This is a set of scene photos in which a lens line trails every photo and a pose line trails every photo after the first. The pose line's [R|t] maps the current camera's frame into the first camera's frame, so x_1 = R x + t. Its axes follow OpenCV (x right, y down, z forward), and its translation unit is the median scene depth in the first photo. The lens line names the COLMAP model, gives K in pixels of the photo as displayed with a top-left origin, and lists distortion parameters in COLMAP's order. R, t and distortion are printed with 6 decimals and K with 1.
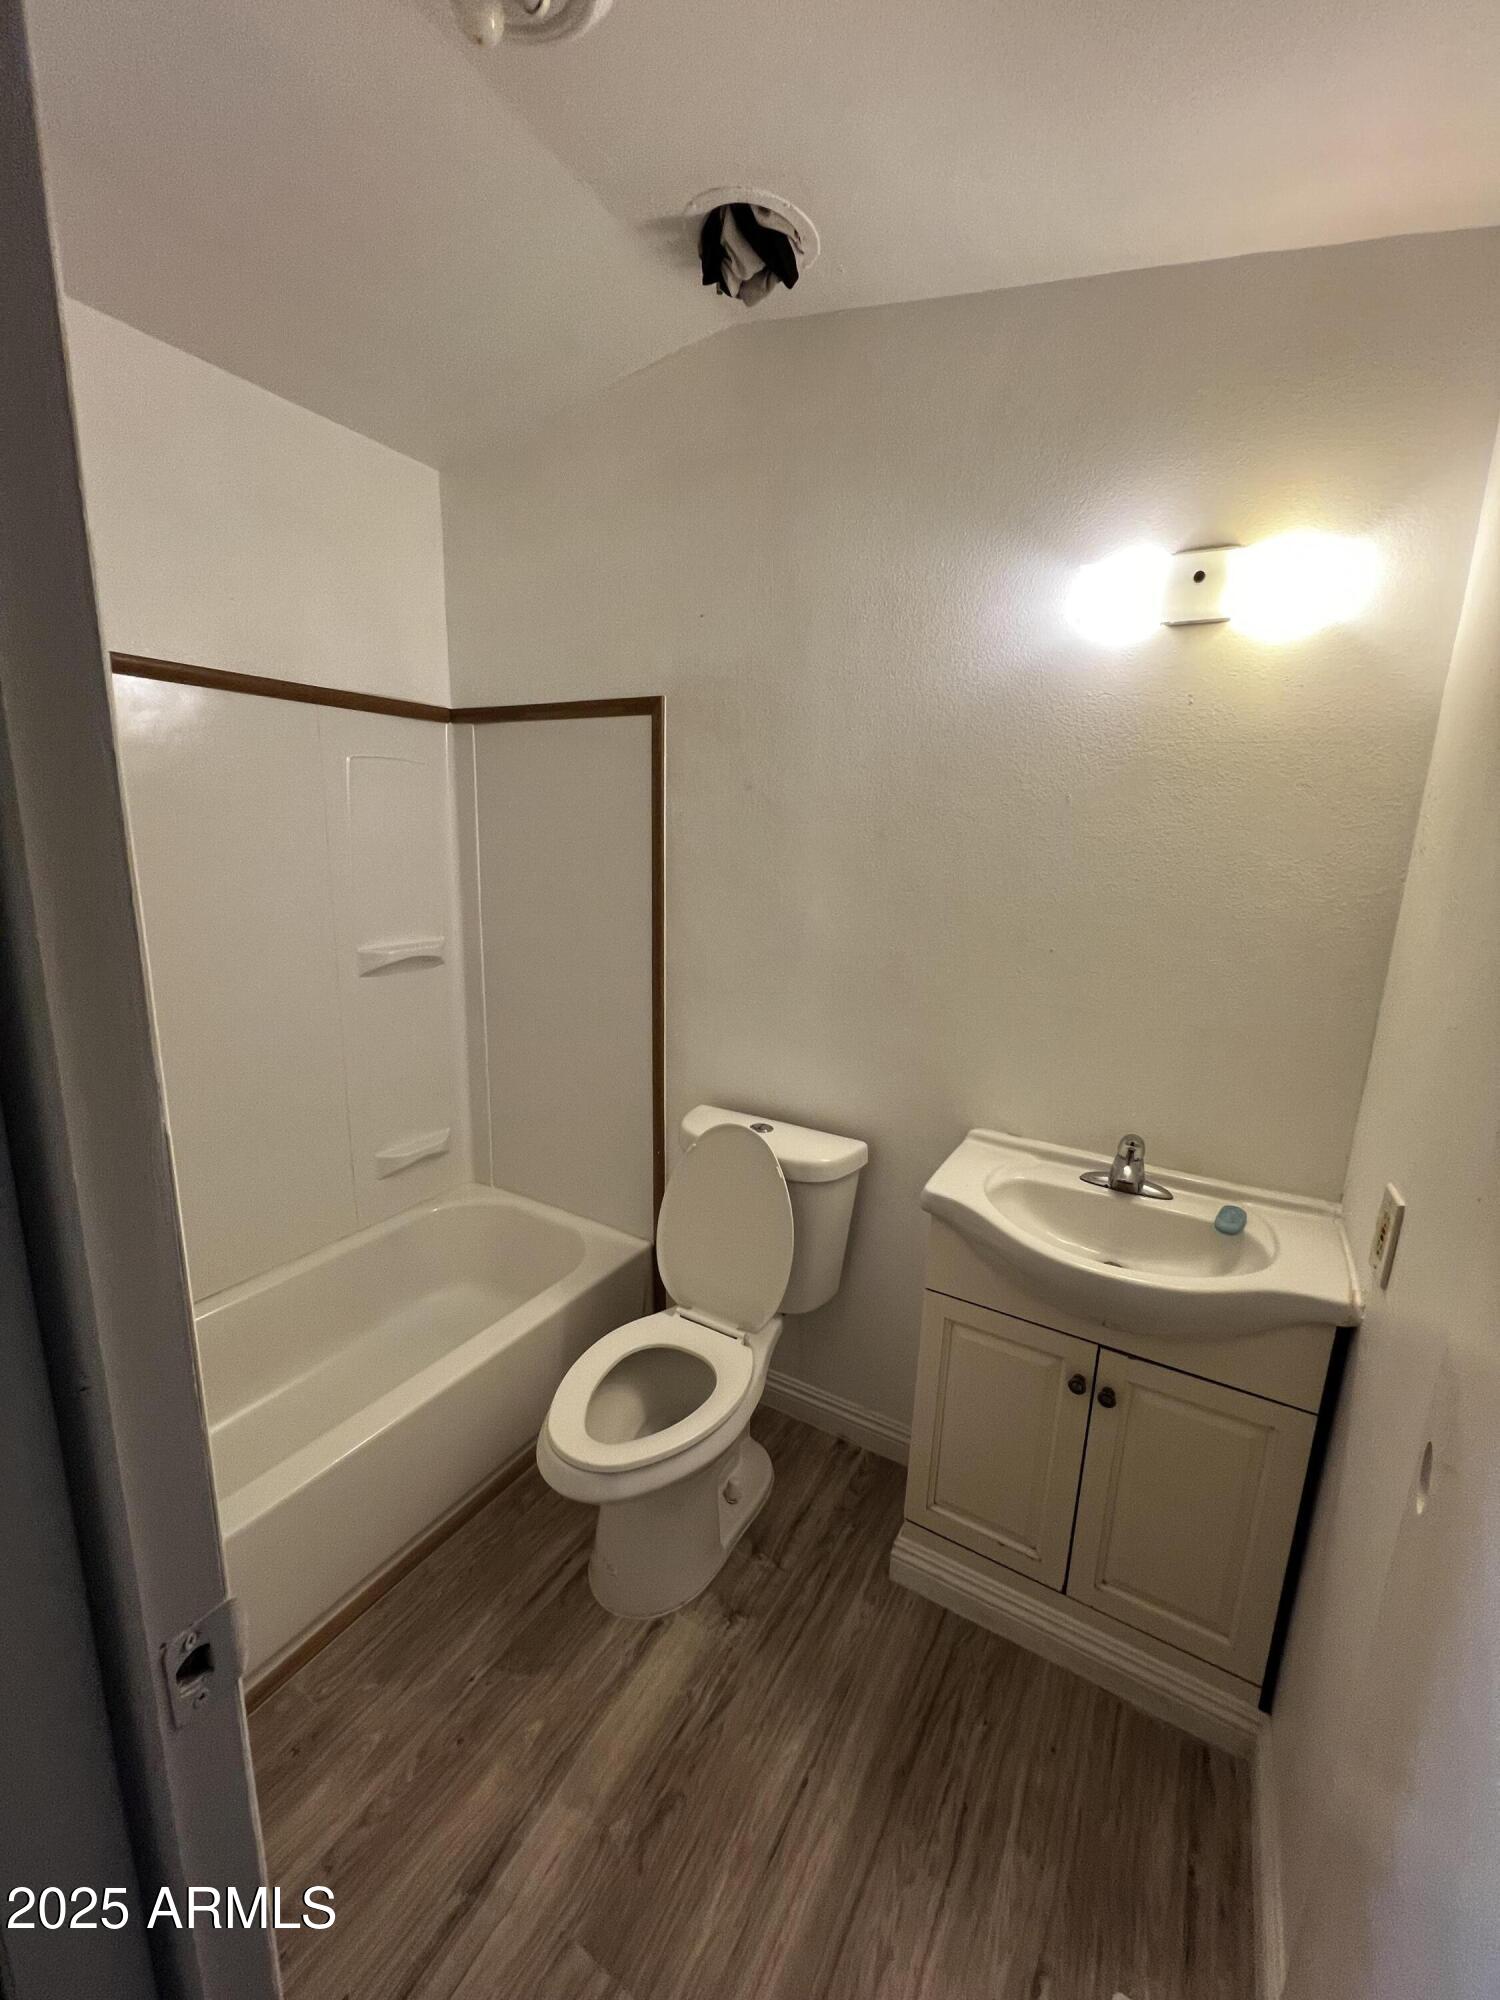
lens RADIAL K [[803.6, 0, 754.3], [0, 803.6, 999.9], [0, 0, 1]] dist [-0.002769, 0.000835]
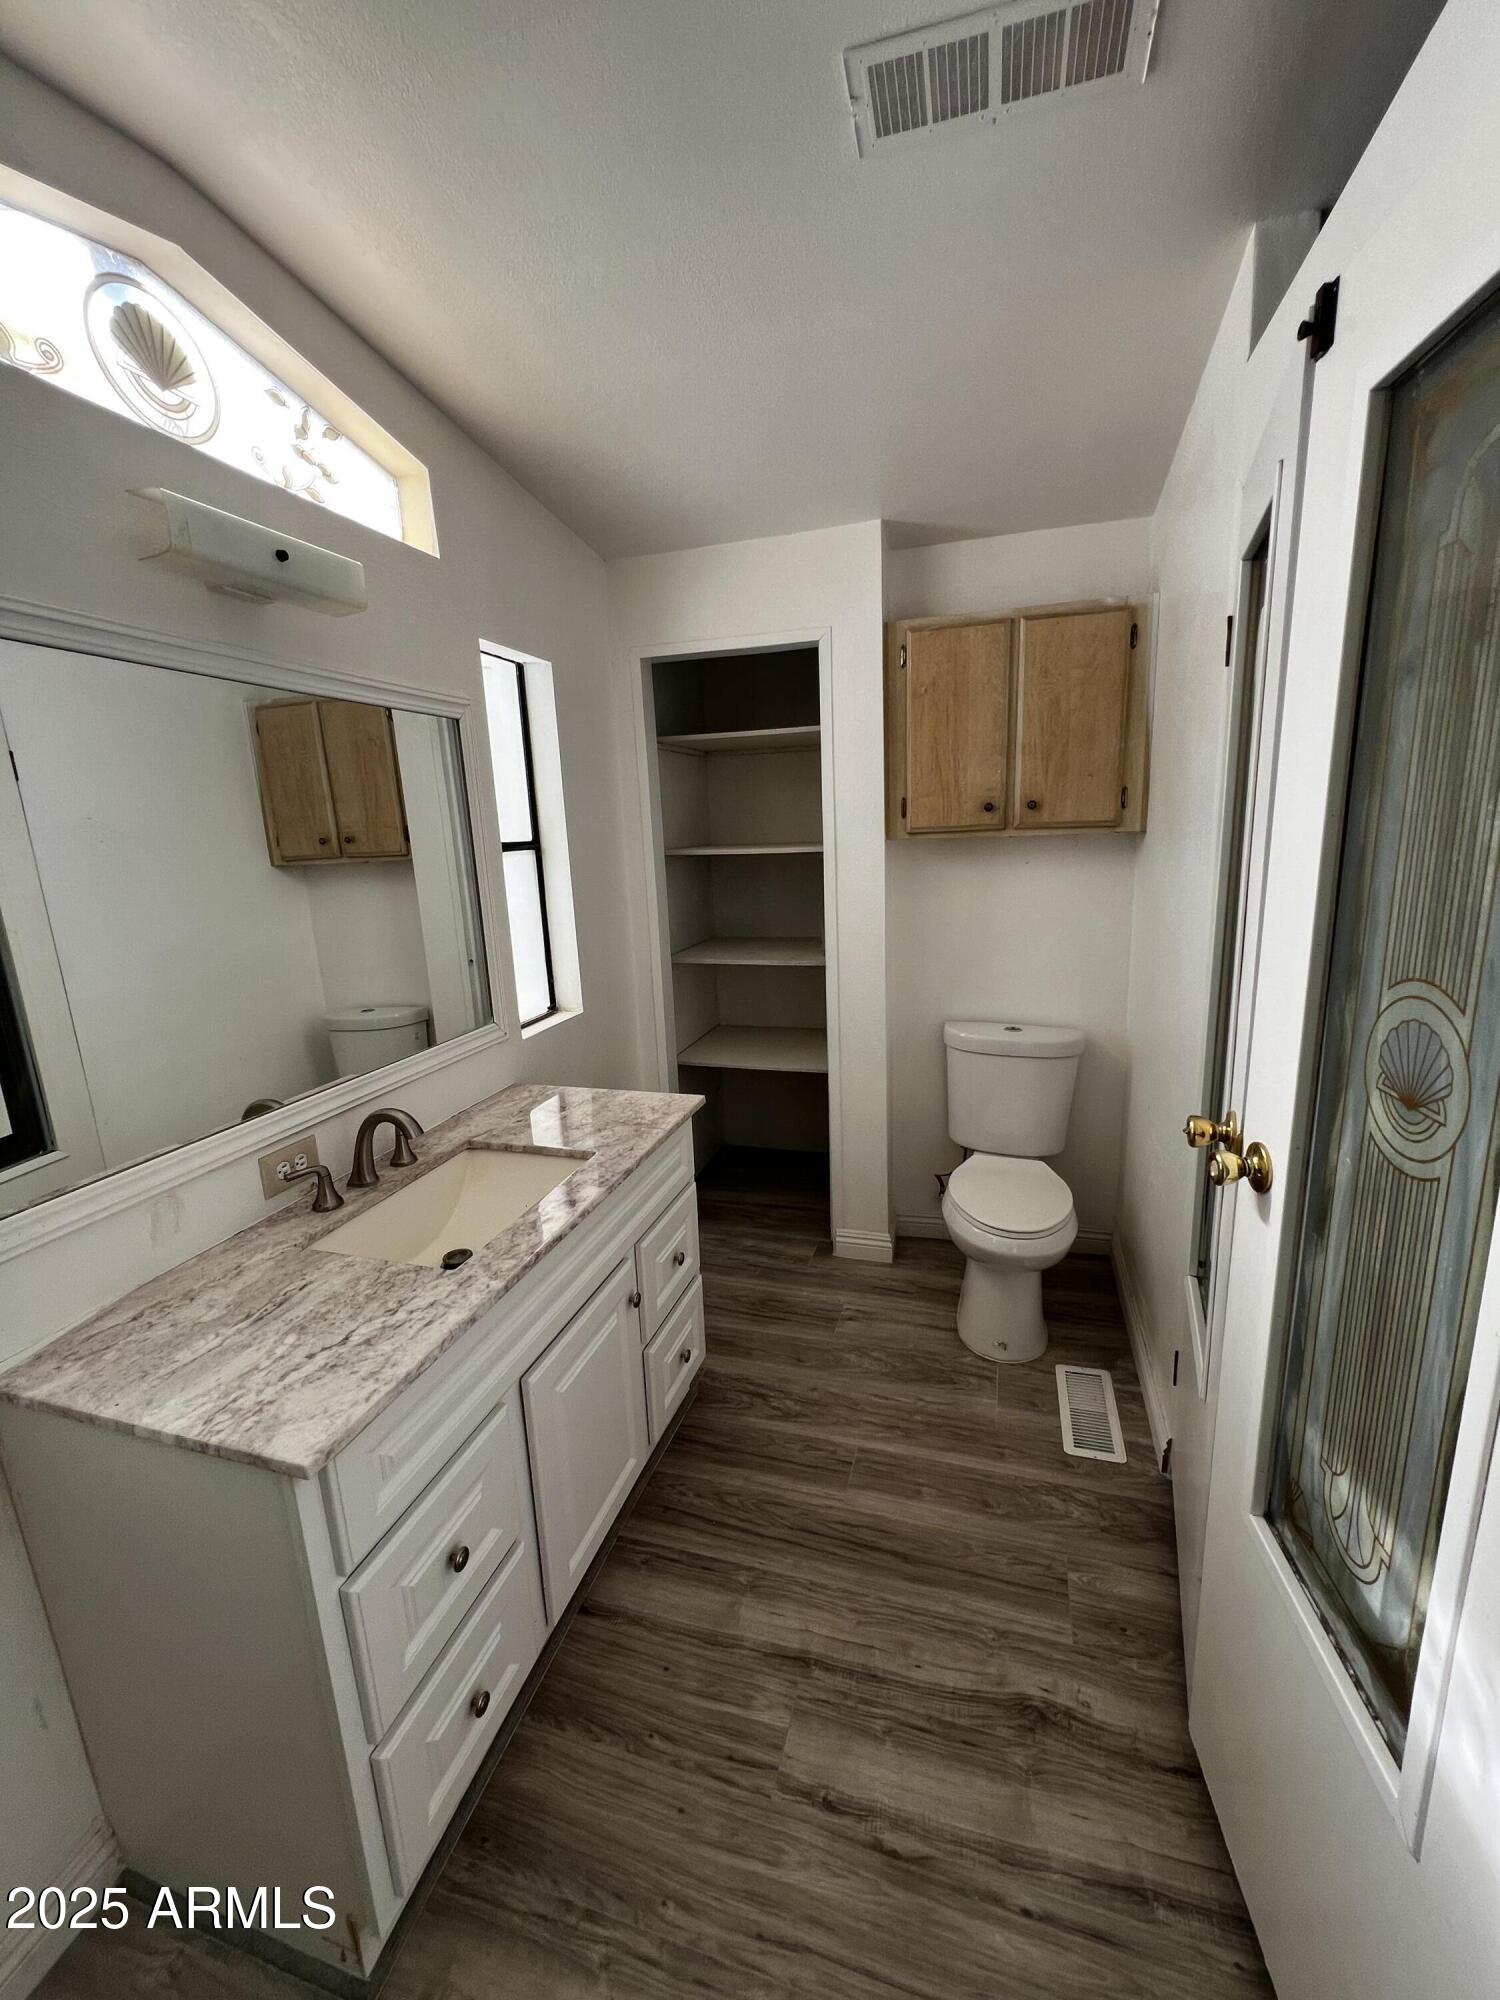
lens RADIAL K [[803.6, 0, 758.1], [0, 803.6, 999.4], [0, 0, 1]] dist [-0.002769, 0.000835]
pose [[-0.233608, -0.226911, 0.945483, -1.019123], [0.242429, 0.928087, 0.282635, -0.197052], [-0.941624, 0.295239, -0.161798, 0.759440]]
